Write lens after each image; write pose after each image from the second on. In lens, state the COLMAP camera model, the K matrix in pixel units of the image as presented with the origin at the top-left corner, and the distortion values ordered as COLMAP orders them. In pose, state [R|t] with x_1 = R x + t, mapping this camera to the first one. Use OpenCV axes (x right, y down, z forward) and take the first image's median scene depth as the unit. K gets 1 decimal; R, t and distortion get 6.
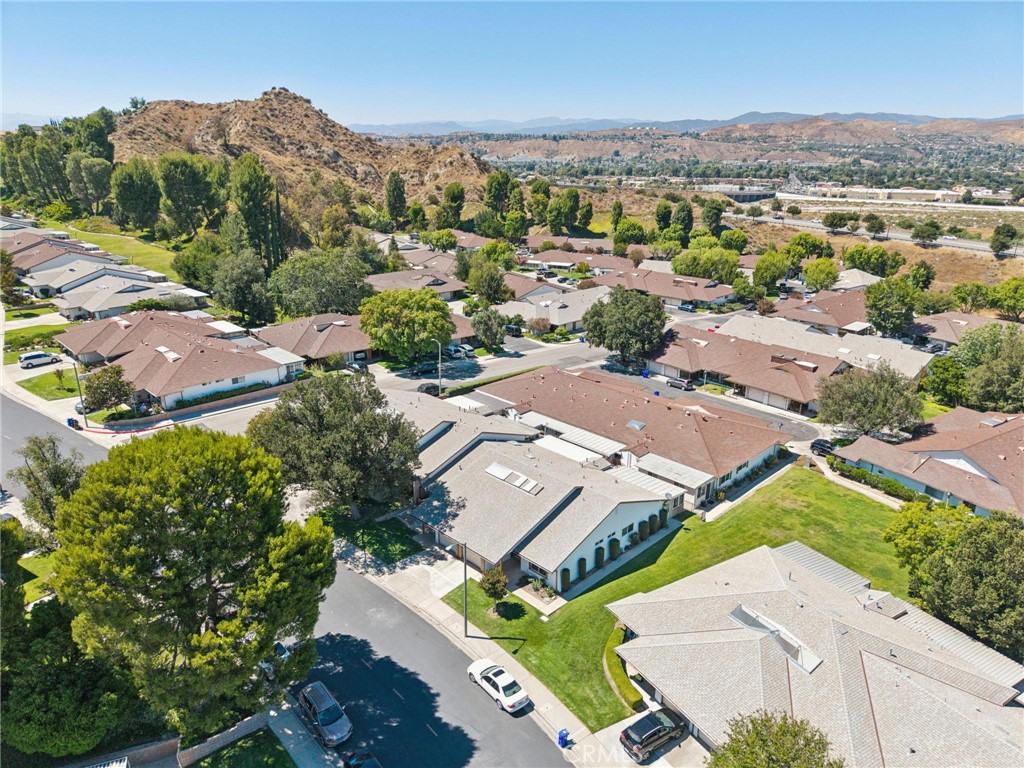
lens RADIAL K [[697.8, 0, 512.0], [0, 697.8, 384.0], [0, 0, 1]] dist [0.000417, -0.005427]
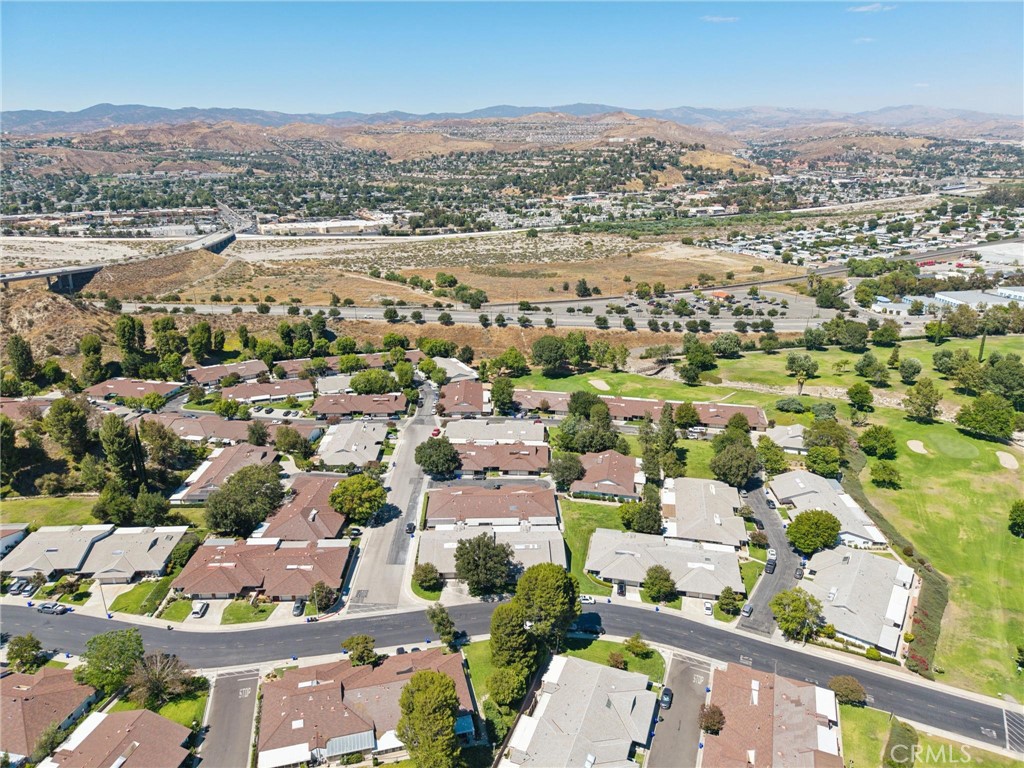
lens RADIAL K [[697.8, 0, 512.0], [0, 697.8, 384.0], [0, 0, 1]] dist [0.000417, -0.005427]
pose [[0.671651, -0.257258, 0.694769, -0.072950], [0.236939, 0.963113, 0.127565, -0.034796], [-0.701958, 0.078938, 0.707830, -0.040209]]
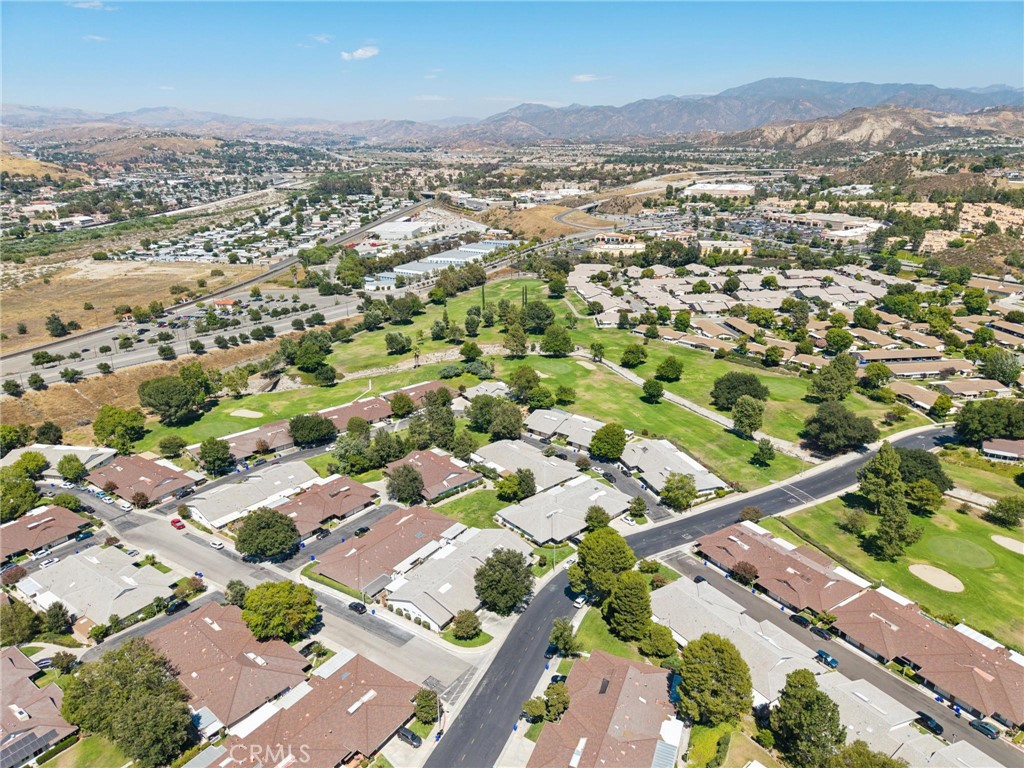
lens RADIAL K [[720.3, 0, 512.0], [0, 720.3, 384.0], [0, 0, 1]] dist [-0.028425, -0.005431]
pose [[-0.241727, -0.322943, 0.915028, -0.094701], [0.289727, 0.875957, 0.385692, -0.060032], [-0.926081, 0.358340, -0.118178, 0.042560]]
